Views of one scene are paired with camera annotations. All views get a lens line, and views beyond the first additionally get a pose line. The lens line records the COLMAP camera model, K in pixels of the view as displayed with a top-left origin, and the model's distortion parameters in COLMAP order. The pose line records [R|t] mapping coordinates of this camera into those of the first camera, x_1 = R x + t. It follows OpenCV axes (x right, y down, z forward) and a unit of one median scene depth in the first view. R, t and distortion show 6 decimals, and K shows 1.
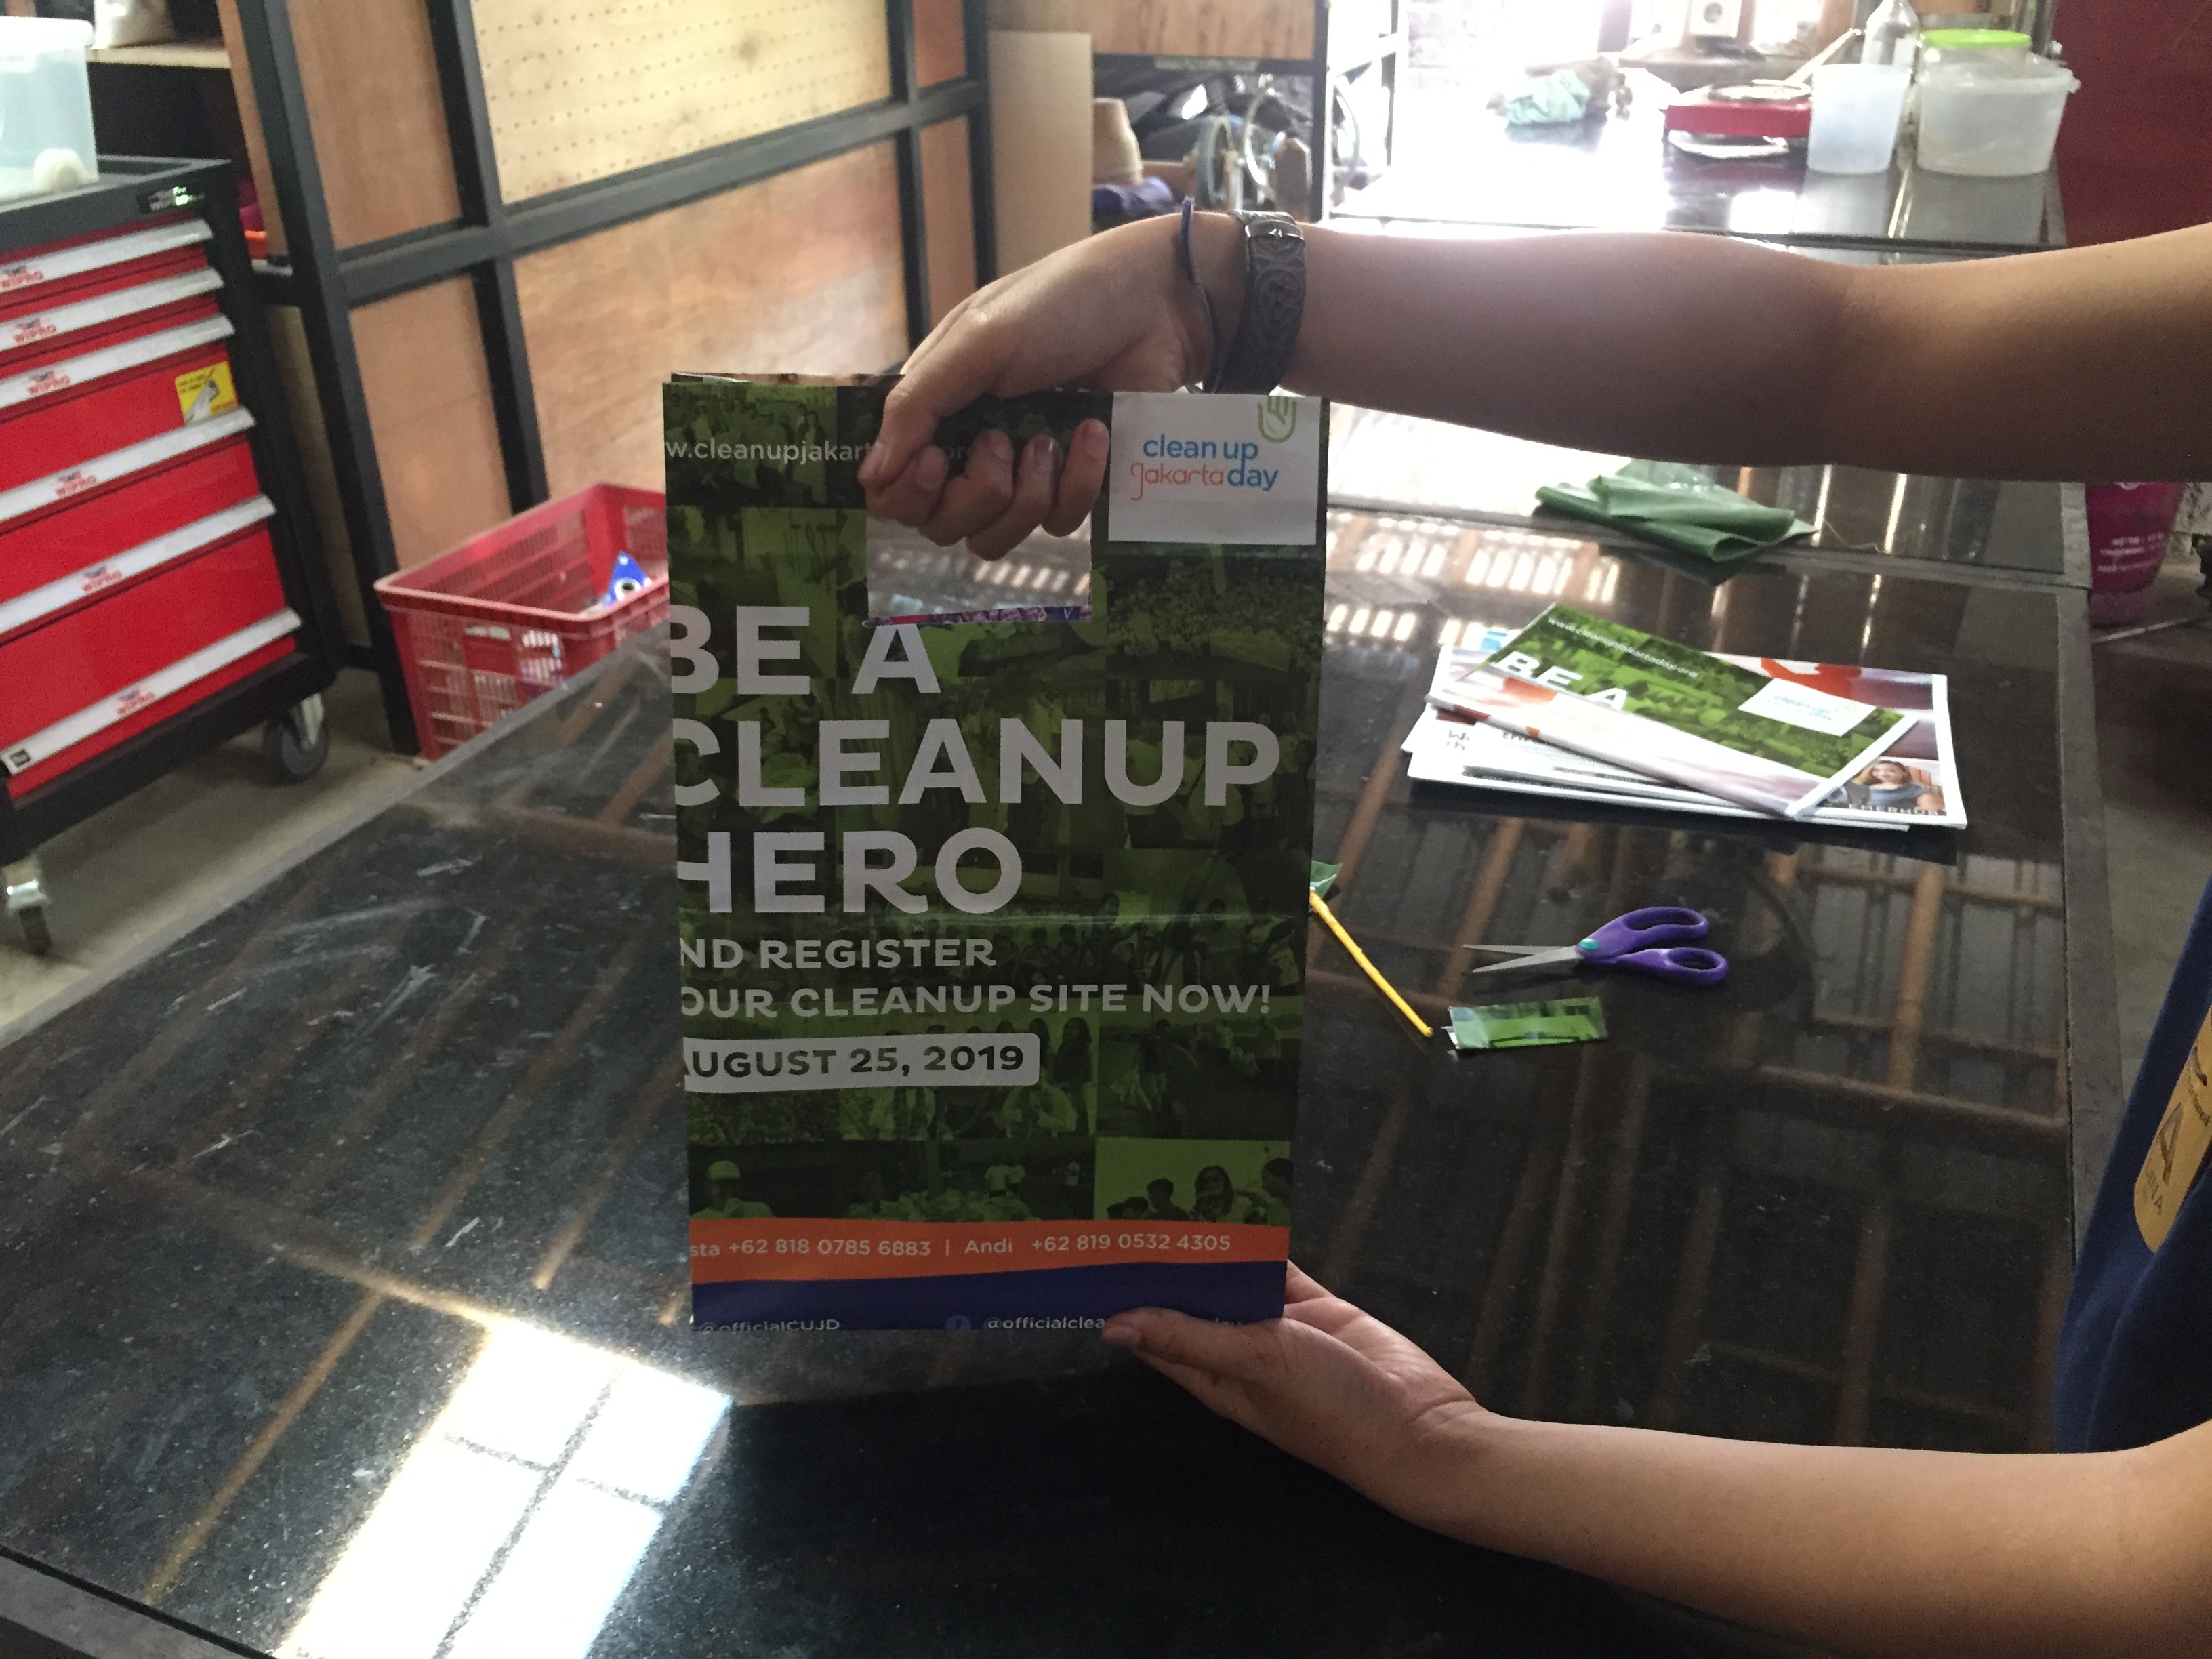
lens RADIAL K [[1921.3, 0, 1106.9], [0, 1921.3, 841.0], [0, 0, 1]] dist [0.070694, -0.098878]
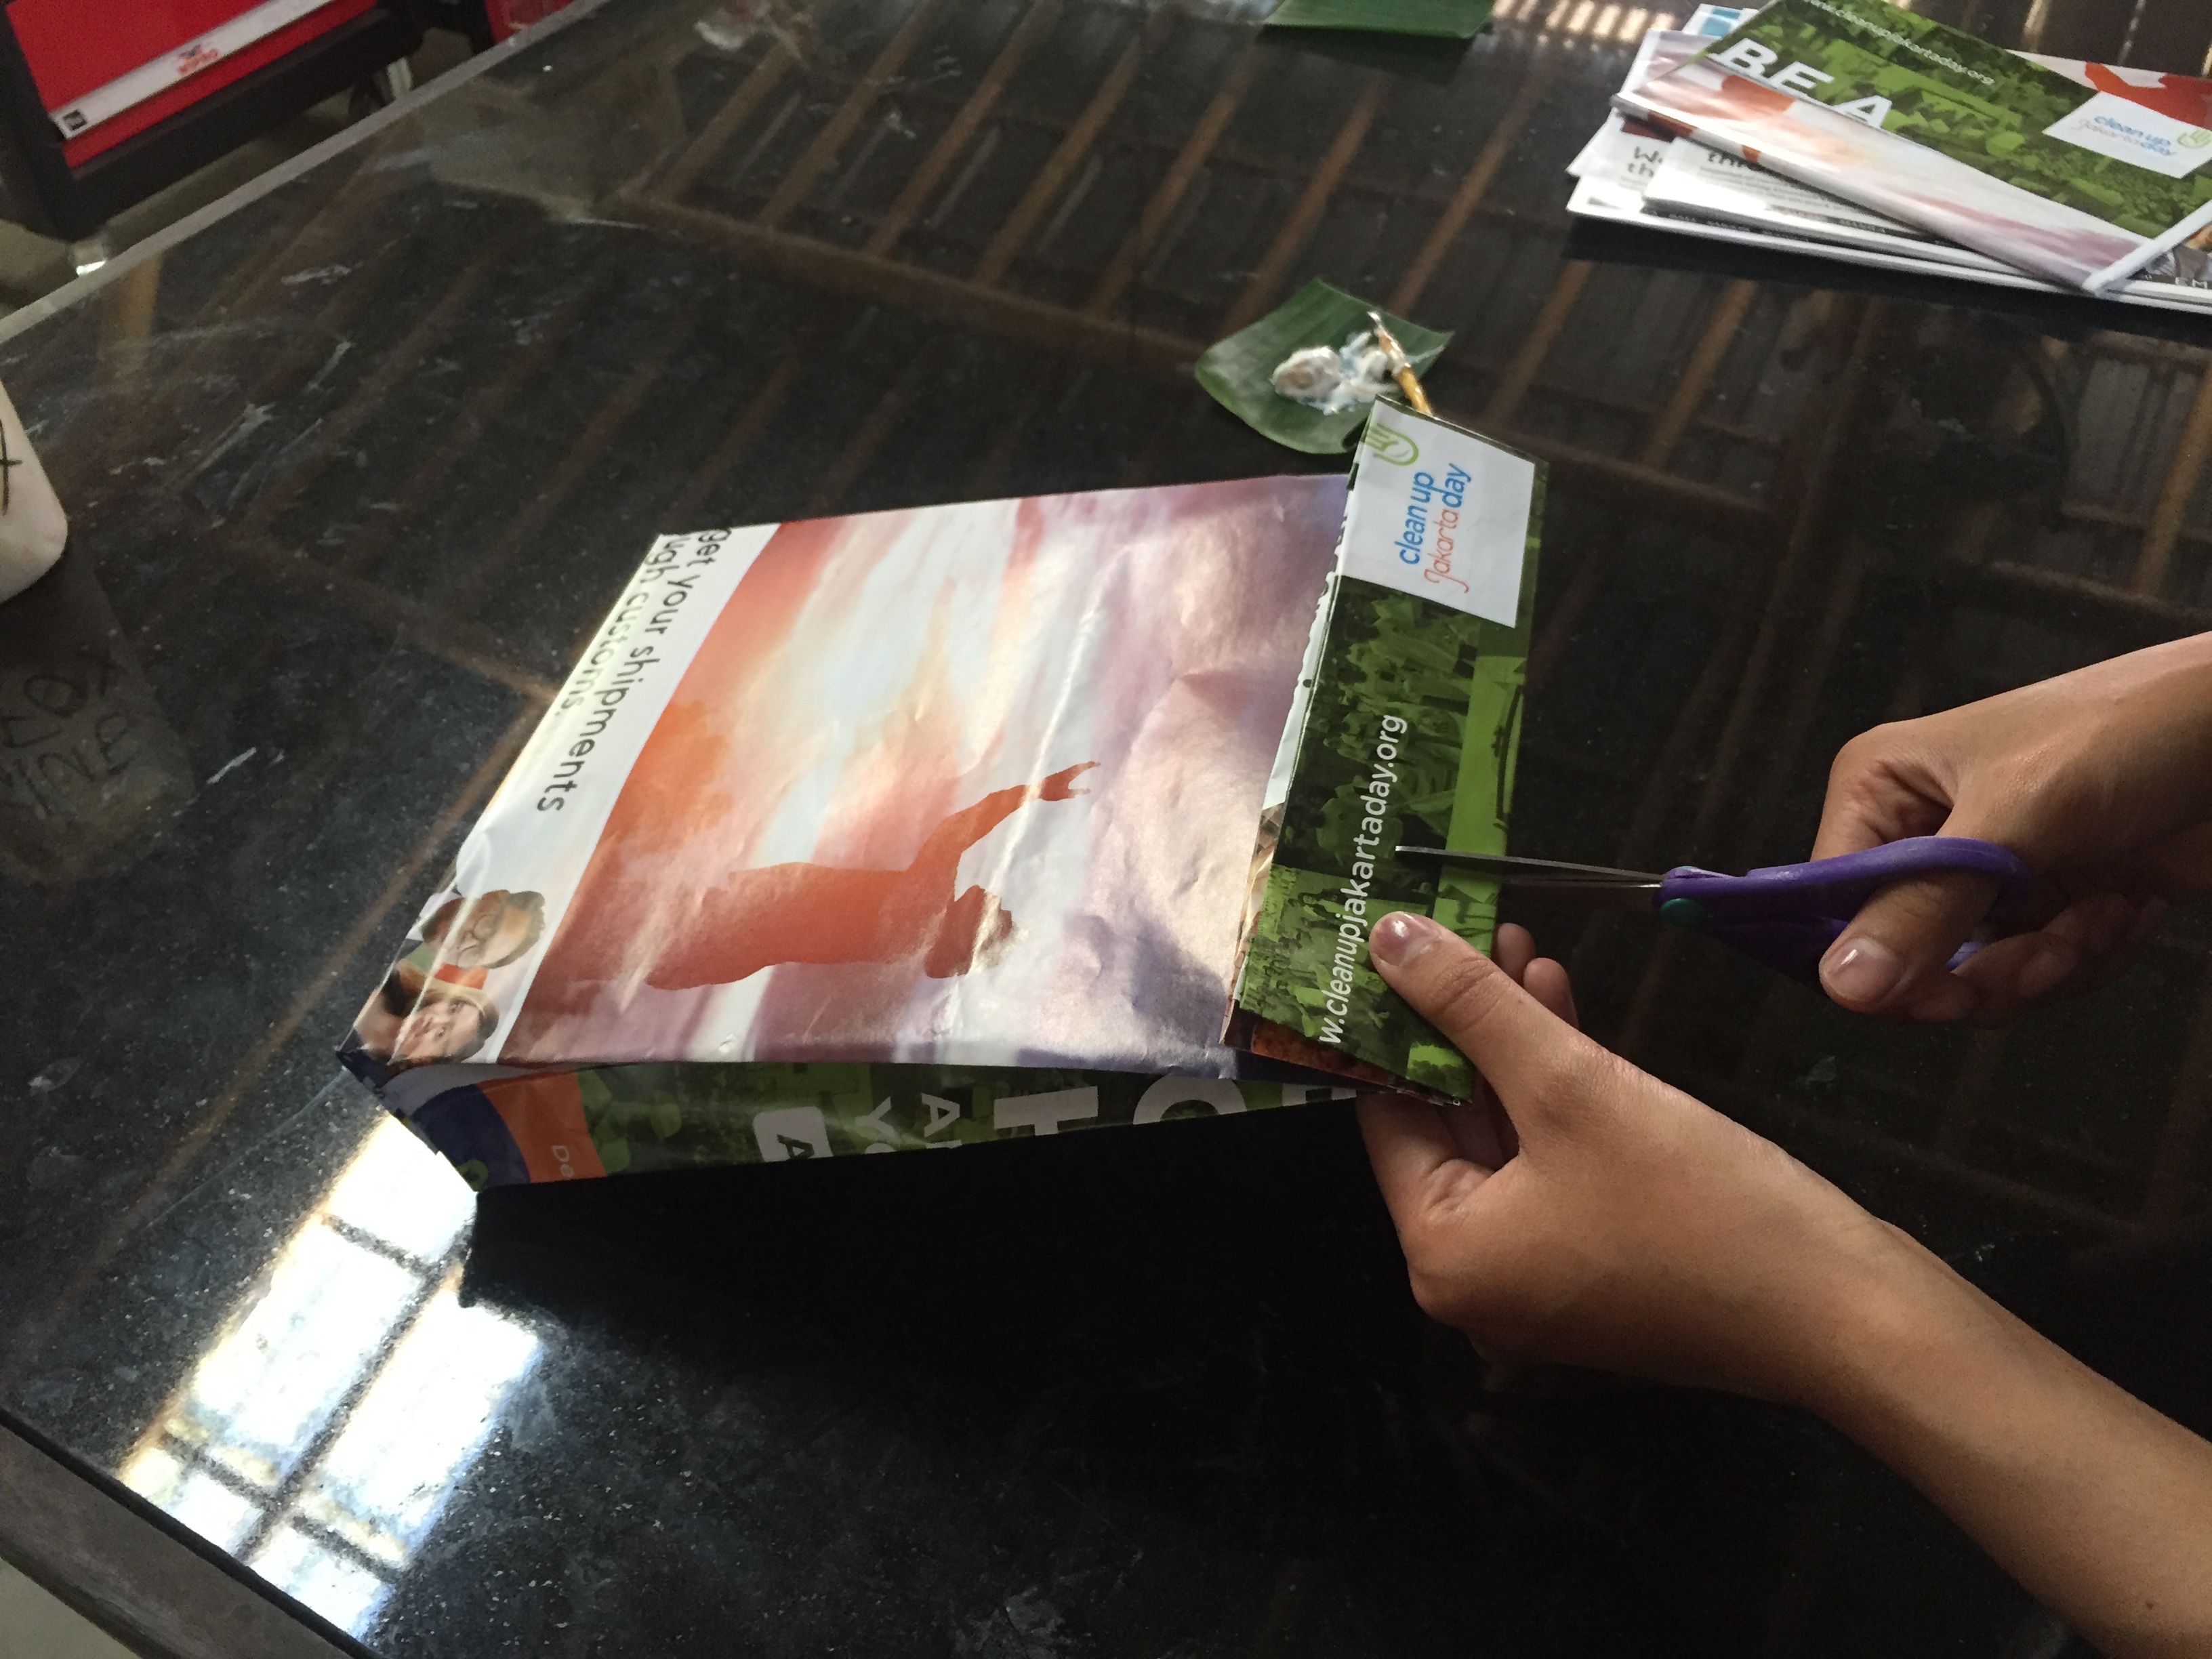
lens RADIAL K [[1921.3, 0, 1107.7], [0, 1921.3, 834.0], [0, 0, 1]] dist [0.070694, -0.098878]
pose [[0.993382, 0.073756, -0.088045, 0.046767], [-0.045947, 0.957749, 0.283912, -0.005486], [0.105265, -0.277988, 0.954800, 0.146151]]
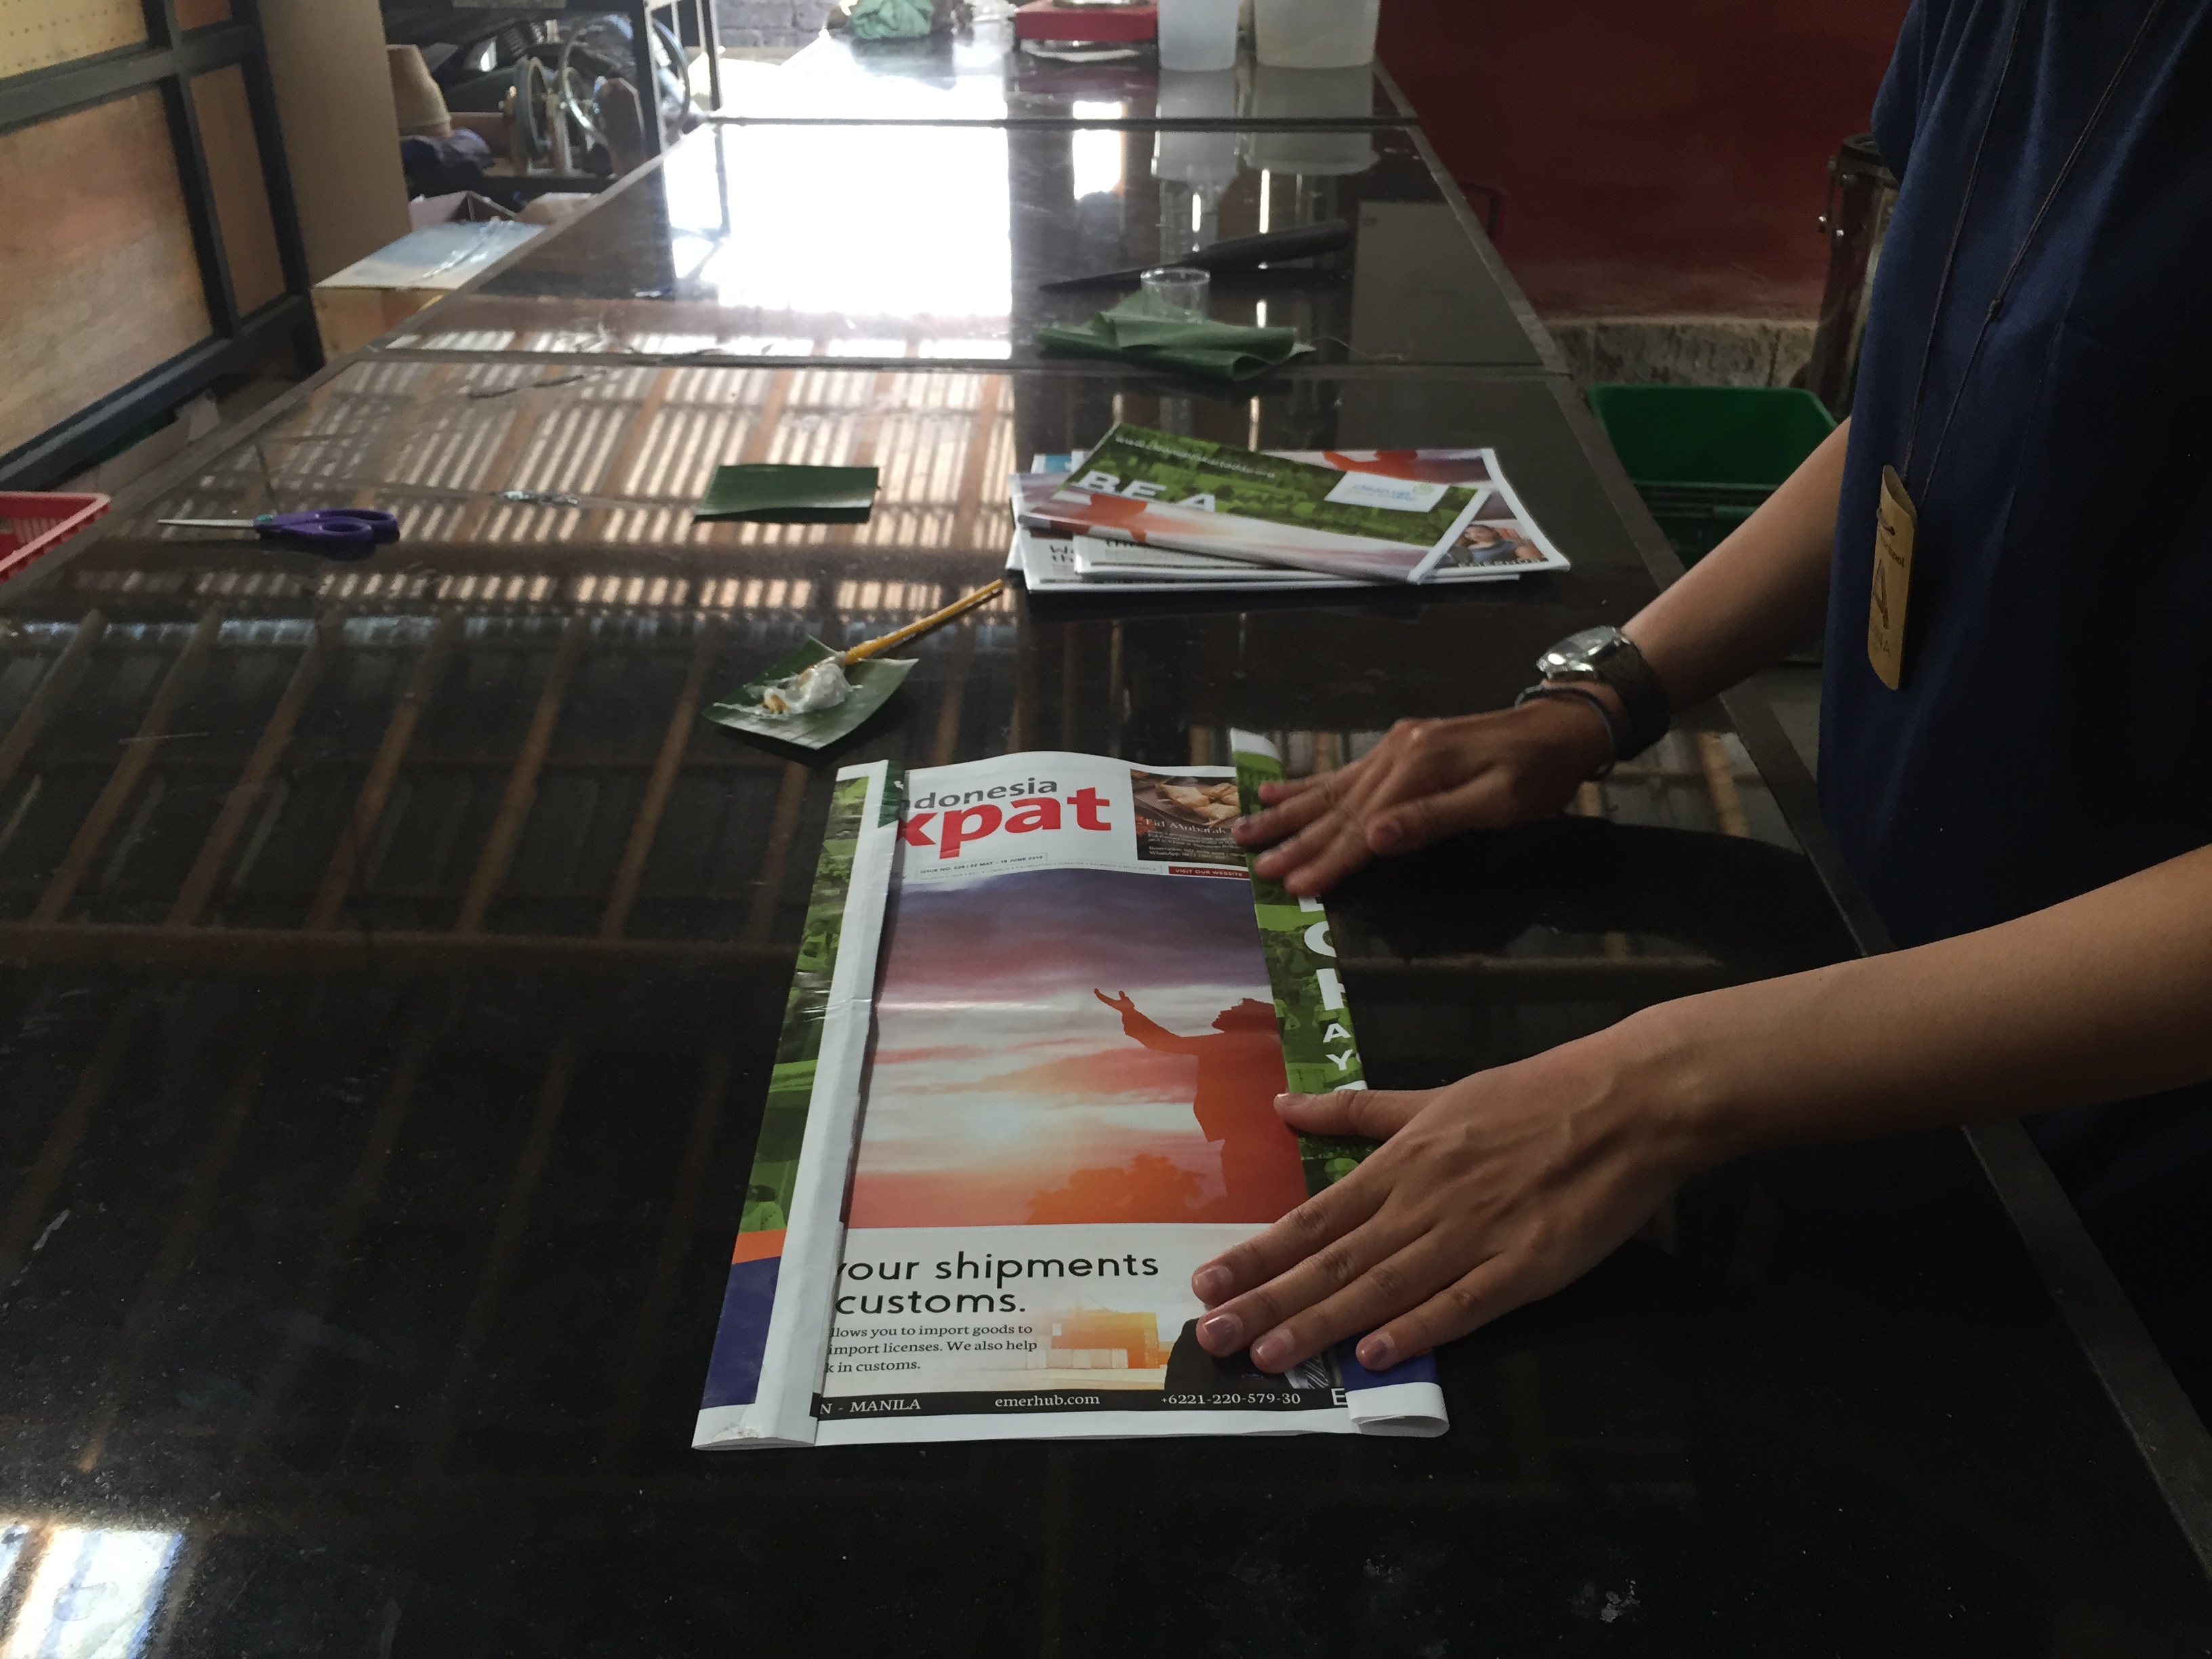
lens RADIAL K [[1921.3, 0, 1107.5], [0, 1921.3, 871.8], [0, 0, 1]] dist [0.070694, -0.098878]
pose [[0.939621, -0.150664, 0.307266, -0.083842], [0.145634, 0.988555, 0.039374, 0.050235], [-0.309682, 0.007752, 0.950809, 0.080846]]
